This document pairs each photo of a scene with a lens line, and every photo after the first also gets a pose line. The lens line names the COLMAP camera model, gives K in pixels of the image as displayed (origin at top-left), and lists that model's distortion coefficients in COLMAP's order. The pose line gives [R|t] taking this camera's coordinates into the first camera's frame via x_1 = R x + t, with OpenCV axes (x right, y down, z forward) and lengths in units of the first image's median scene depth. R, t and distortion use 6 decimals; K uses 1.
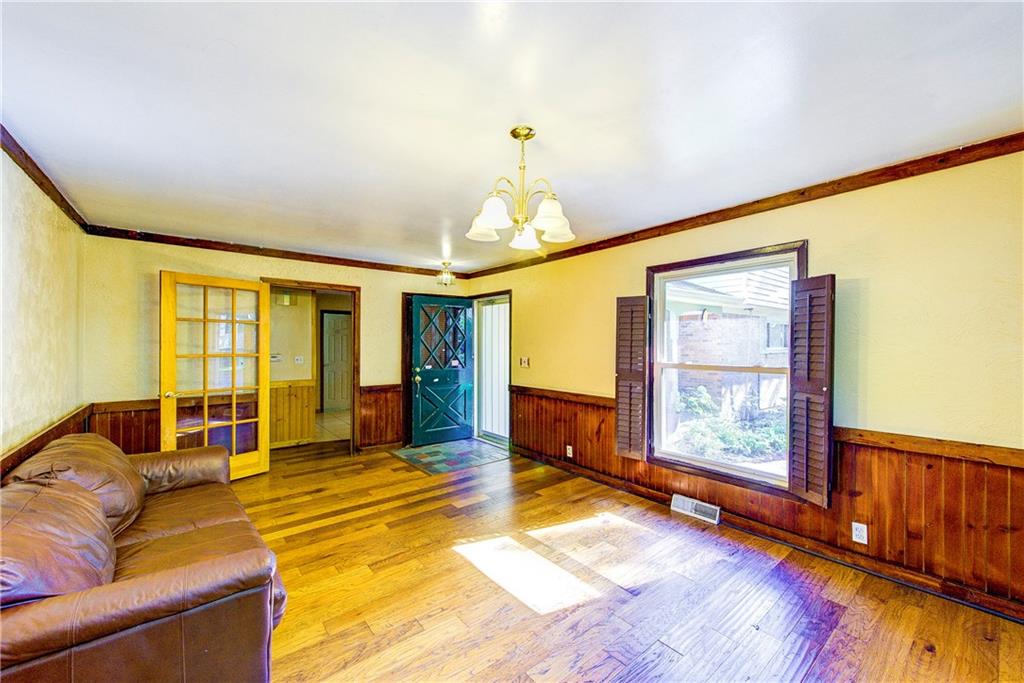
lens RADIAL K [[397.9, 0, 516.6], [0, 397.9, 342.4], [0, 0, 1]] dist [0.004001, -0.001589]
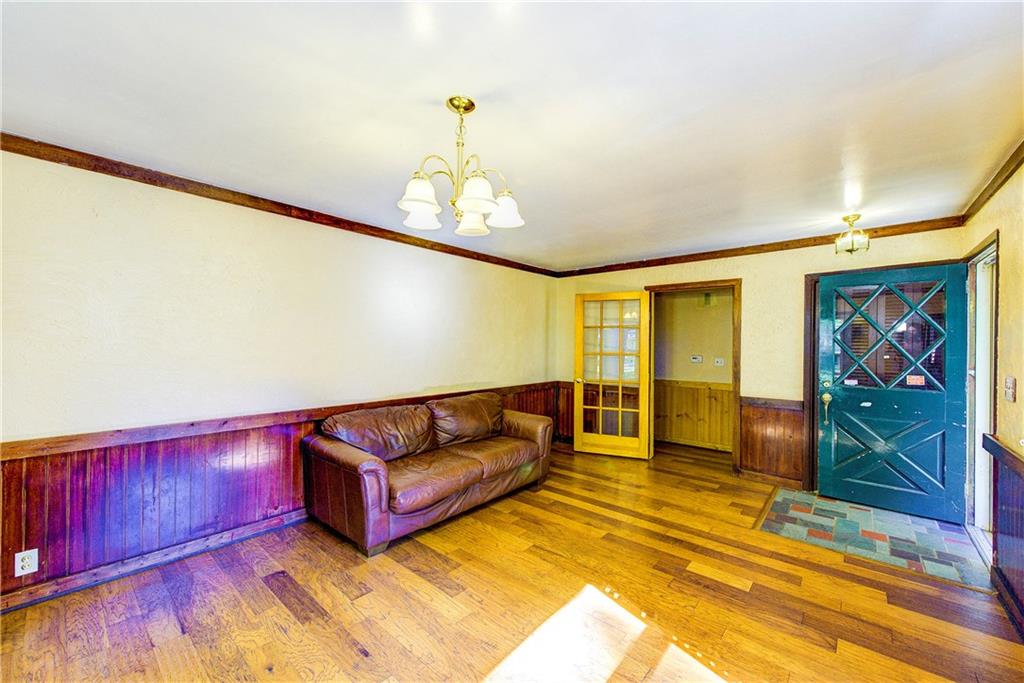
lens RADIAL K [[397.9, 0, 515.1], [0, 397.9, 341.7], [0, 0, 1]] dist [0.004001, -0.001589]
pose [[0.174133, -0.005408, -0.984707, 0.438795], [-0.003846, 0.999974, -0.006172, 0.002447], [0.984715, 0.004862, 0.174108, 0.468437]]
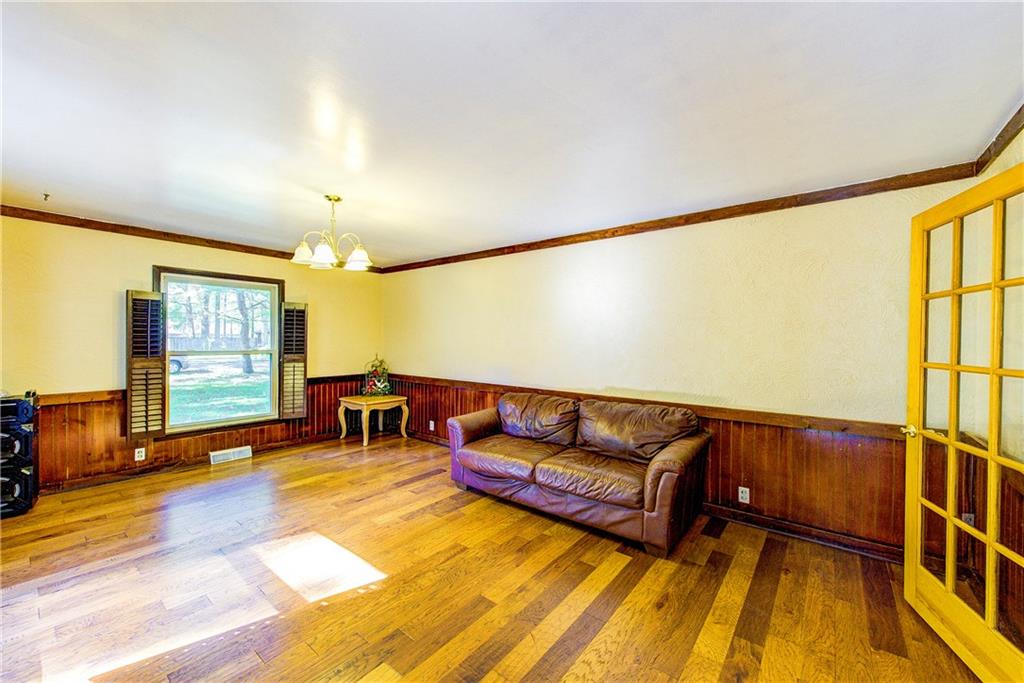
lens RADIAL K [[397.9, 0, 517.1], [0, 397.9, 343.3], [0, 0, 1]] dist [0.004001, -0.001589]
pose [[-0.976049, -0.006985, -0.217439, -0.165076], [-0.008238, 0.999954, 0.004857, 0.006539], [0.217396, 0.006532, -0.976062, 1.275598]]
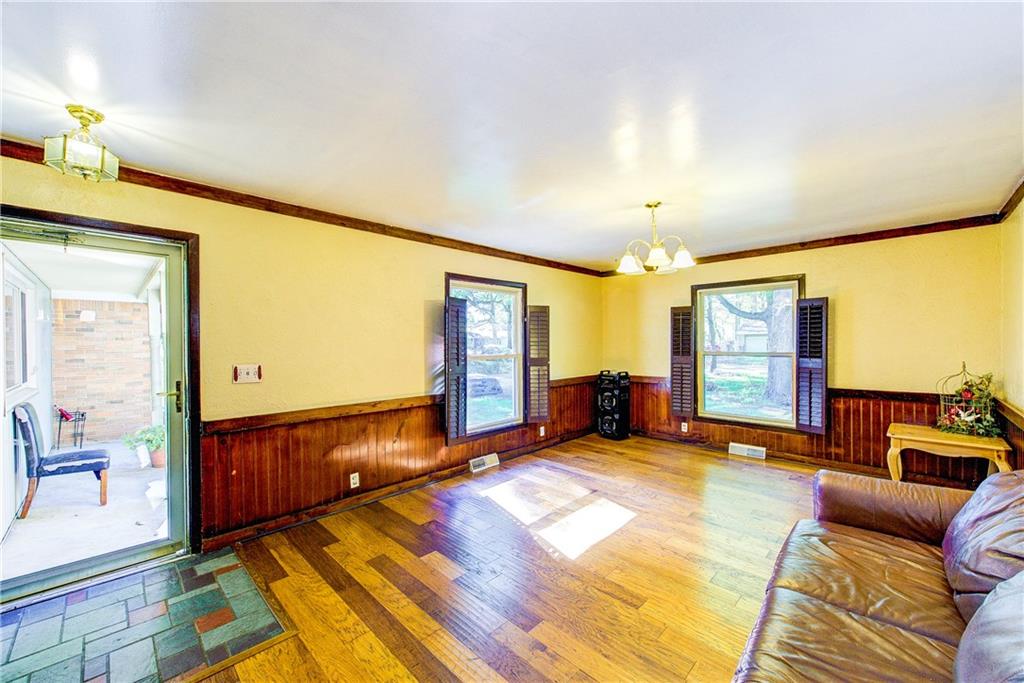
lens RADIAL K [[397.9, 0, 515.5], [0, 397.9, 344.2], [0, 0, 1]] dist [0.004001, -0.001589]
pose [[-0.114305, -0.006522, 0.993424, -0.717572], [0.002965, 0.999972, 0.006906, 0.005193], [-0.993441, 0.003735, -0.114283, 0.832898]]
